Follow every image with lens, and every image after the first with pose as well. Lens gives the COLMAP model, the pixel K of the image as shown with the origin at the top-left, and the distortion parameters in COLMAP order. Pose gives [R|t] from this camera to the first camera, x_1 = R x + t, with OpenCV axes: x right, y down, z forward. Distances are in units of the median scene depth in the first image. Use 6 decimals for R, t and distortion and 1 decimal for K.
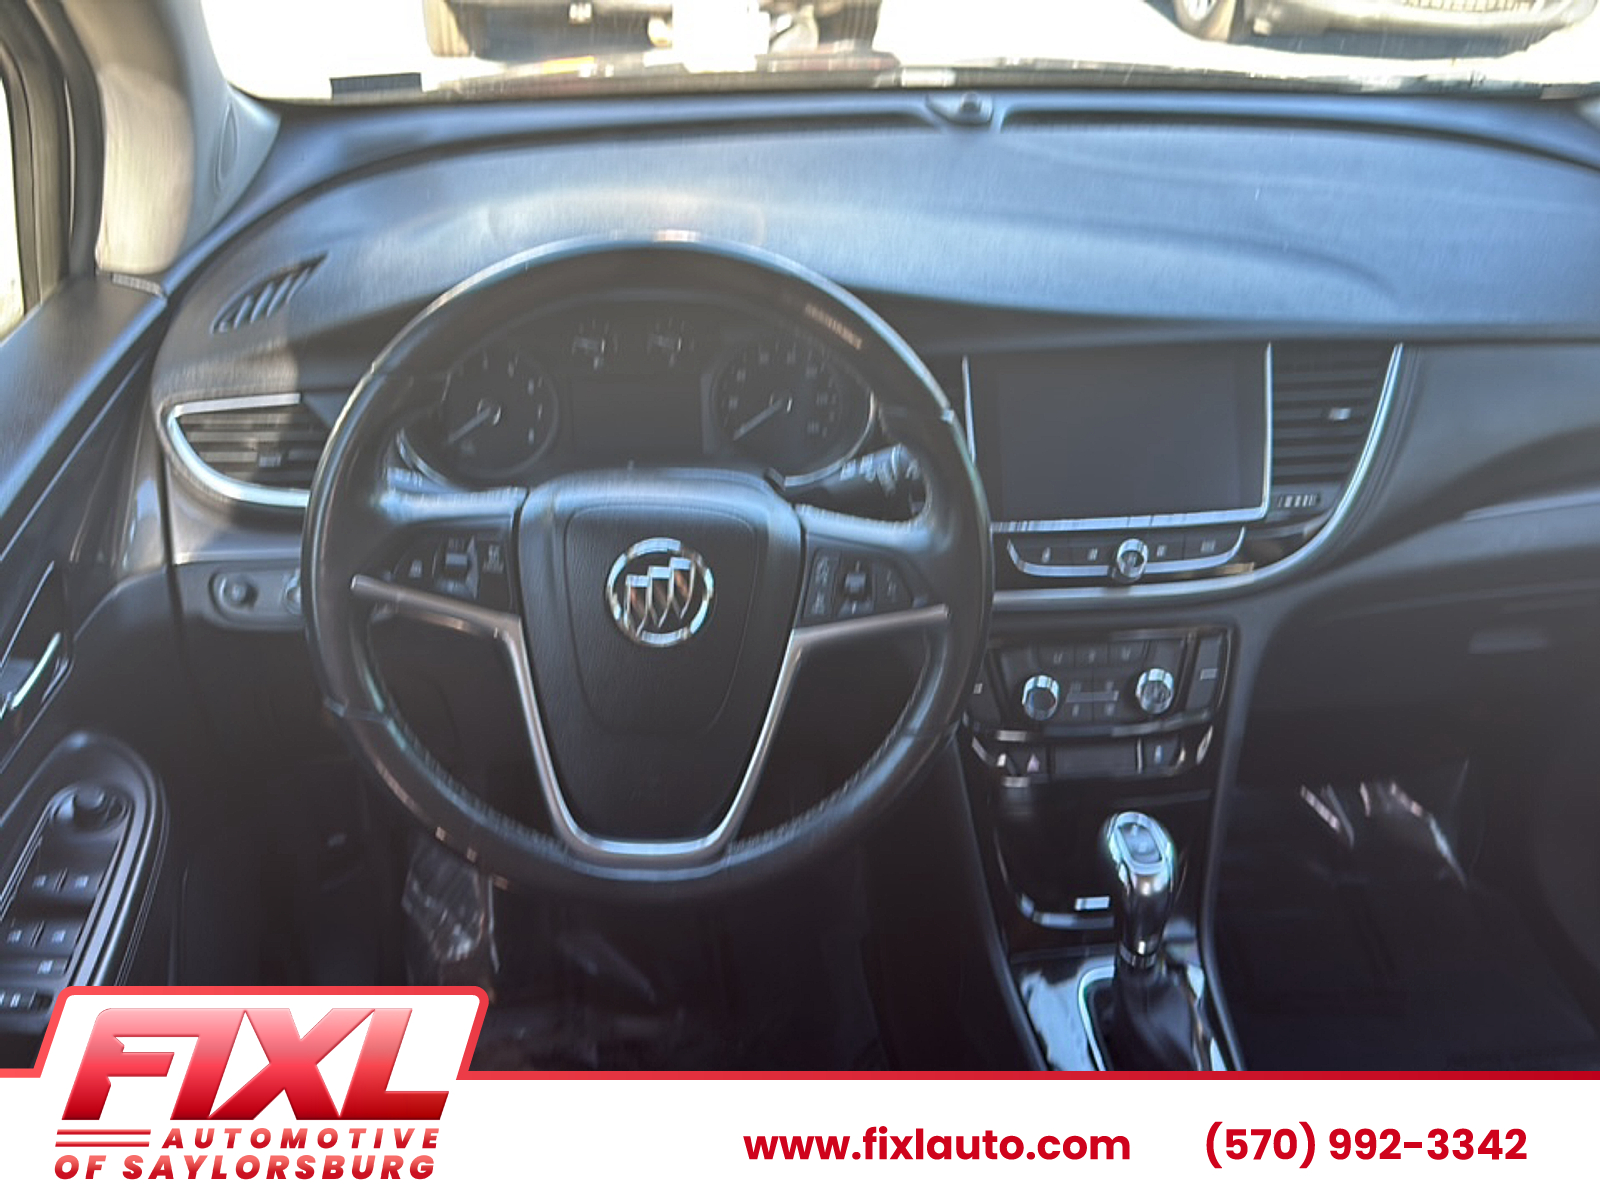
lens RADIAL K [[1416.1, 0, 800.0], [0, 1416.1, 600.0], [0, 0, 1]] dist [0.172963, -0.432277]
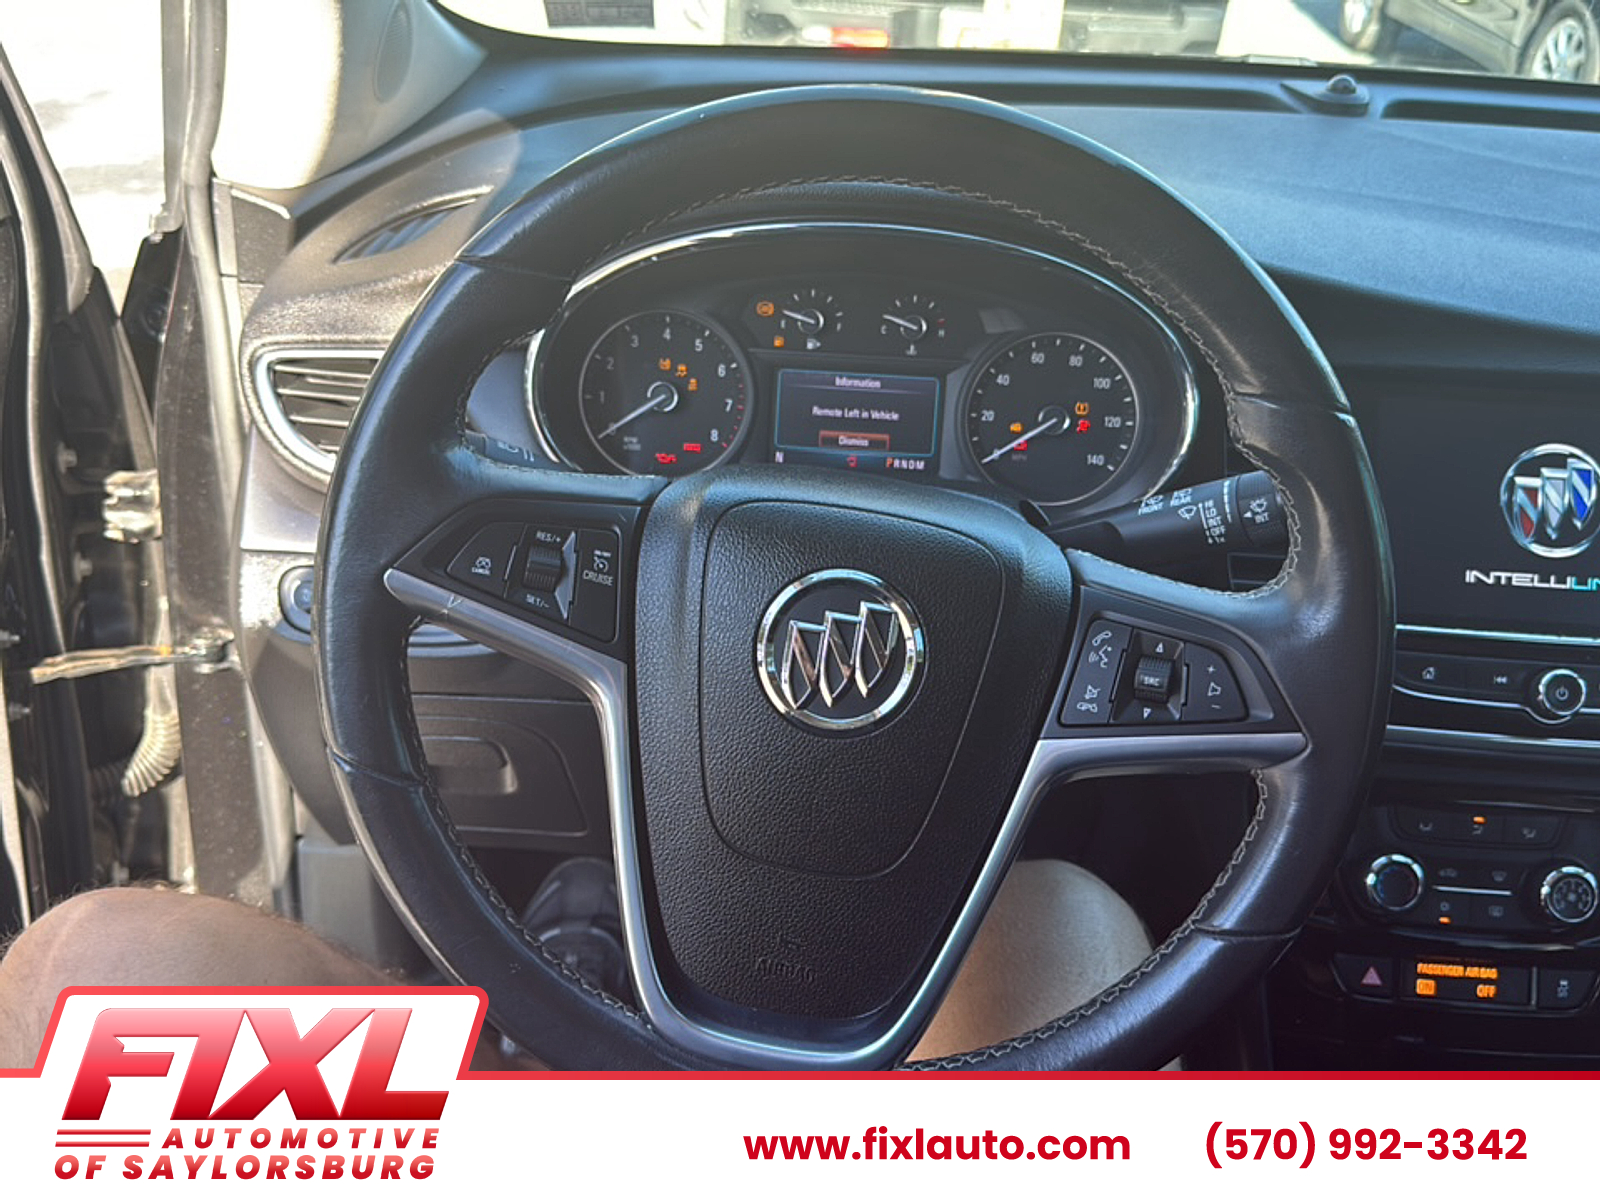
lens RADIAL K [[1416.1, 0, 800.0], [0, 1416.1, 600.0], [0, 0, 1]] dist [0.172963, -0.432277]
pose [[0.979843, 0.107508, -0.168372, -0.008419], [-0.118994, 0.991101, -0.059658, 0.010582], [0.160460, 0.078491, 0.983917, 0.275839]]
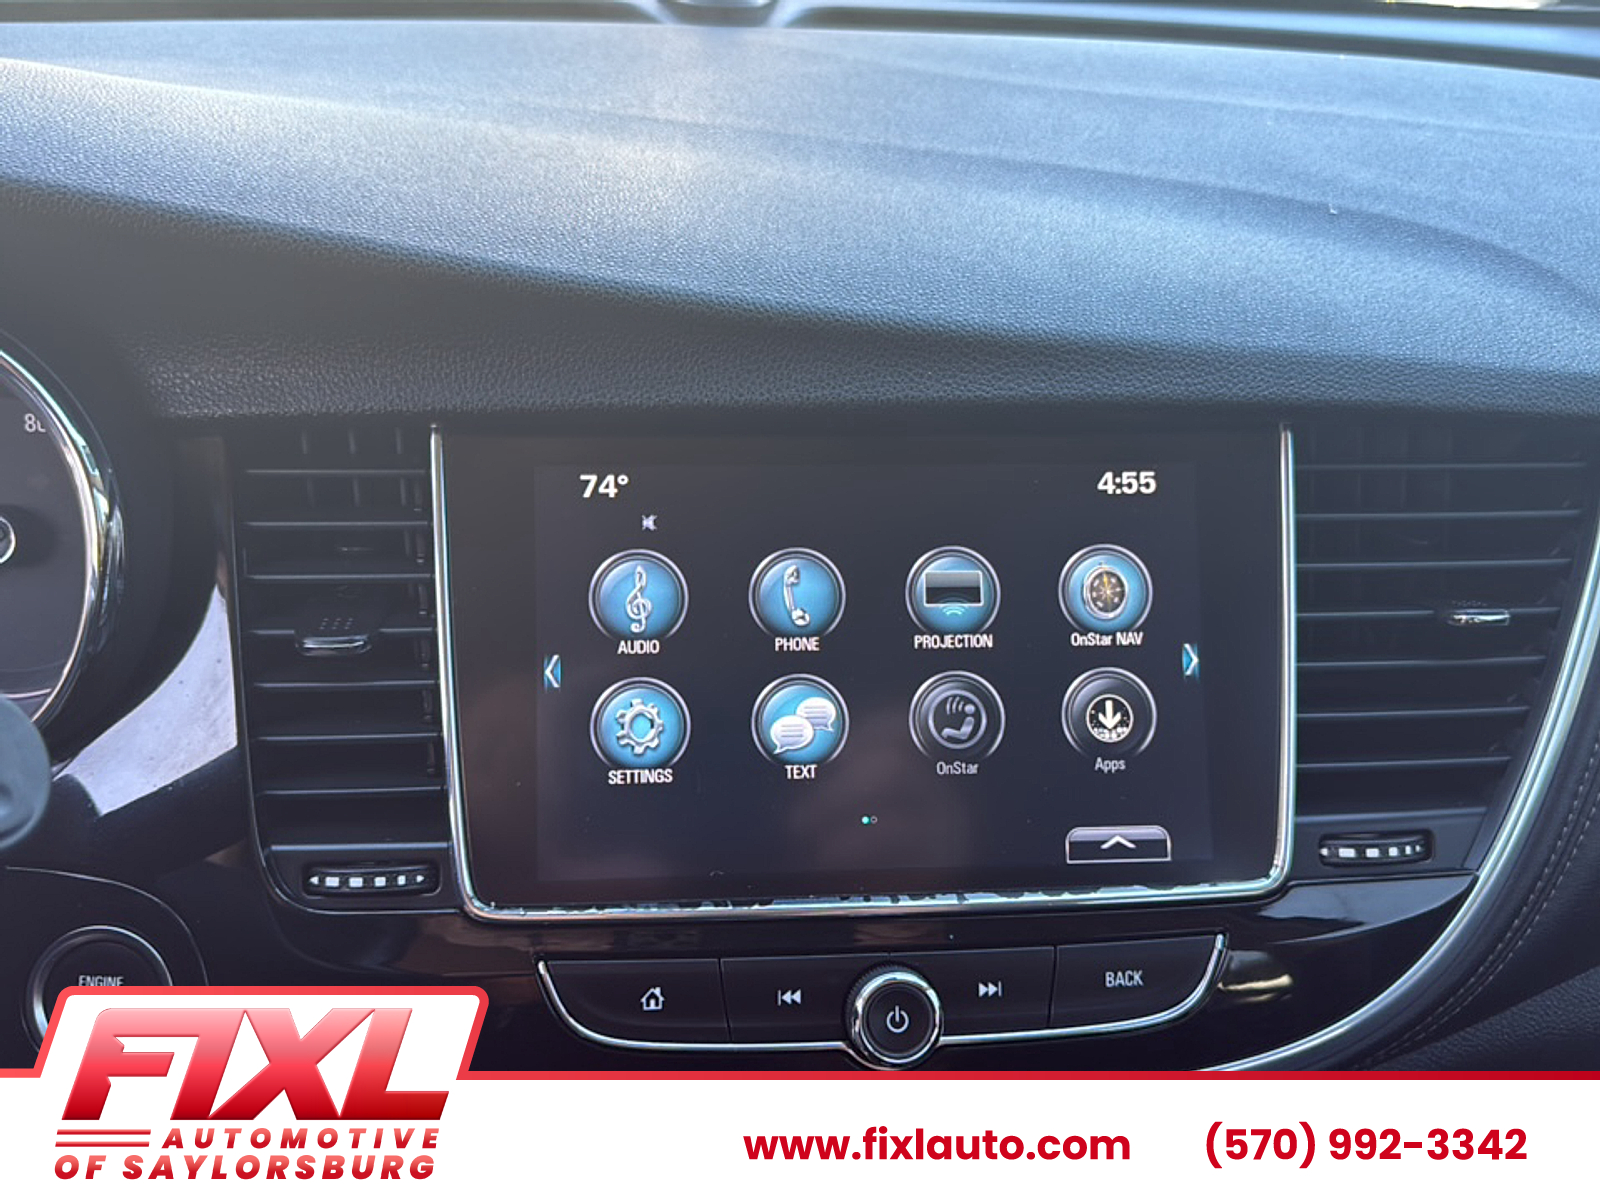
lens RADIAL K [[1423.7, 0, 805.4], [0, 1423.7, 594.0], [0, 0, 1]] dist [0.121728, -0.279378]
pose [[0.999337, 0.028828, -0.022219, 0.214921], [-0.030576, 0.996097, -0.082799, -0.102027], [0.019746, 0.083423, 0.996319, 0.641920]]
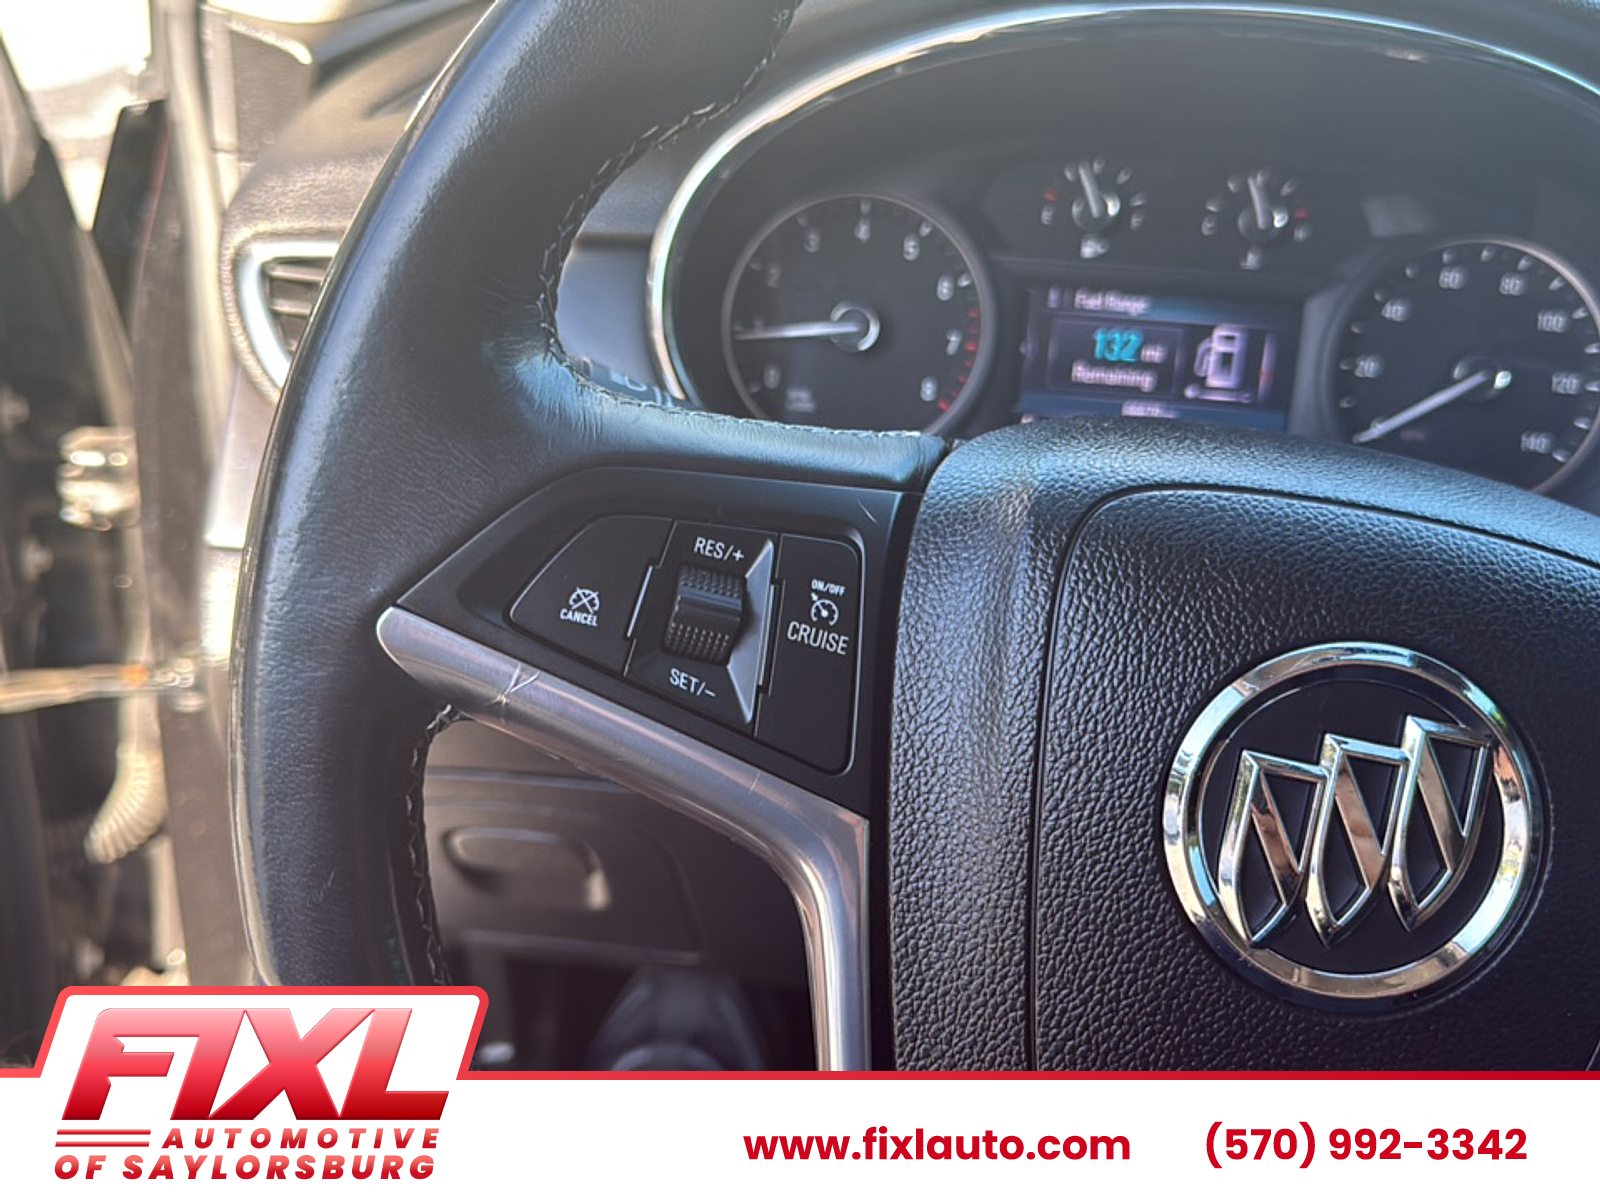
lens RADIAL K [[1416.1, 0, 800.0], [0, 1416.1, 600.0], [0, 0, 1]] dist [0.172963, -0.432277]
pose [[0.965888, 0.139150, -0.218397, -0.114141], [-0.153771, 0.986771, -0.051359, -0.011981], [0.208361, 0.083191, 0.974508, 0.520544]]
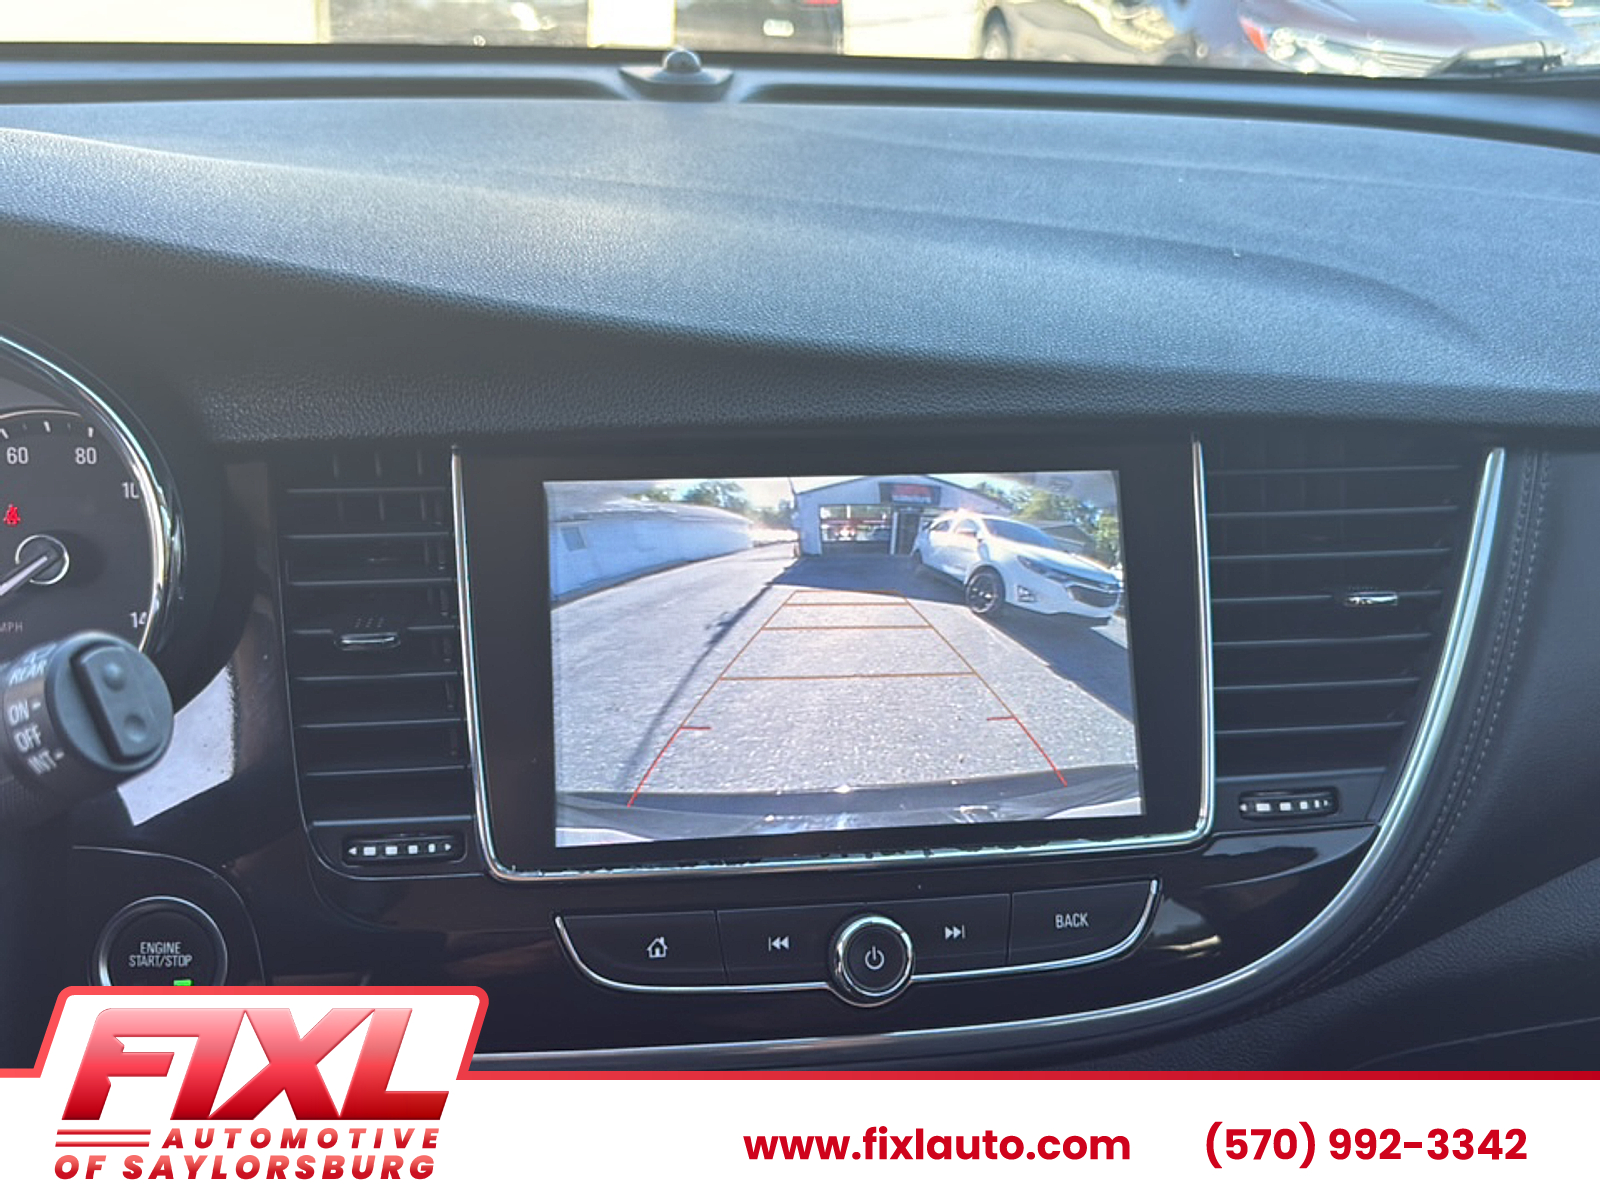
lens RADIAL K [[1416.1, 0, 800.0], [0, 1416.1, 600.0], [0, 0, 1]] dist [0.172963, -0.432277]
pose [[0.999949, 0.005407, 0.008492, 0.208163], [-0.004282, 0.991849, -0.127344, -0.076435], [-0.009112, 0.127301, 0.991822, 0.595352]]
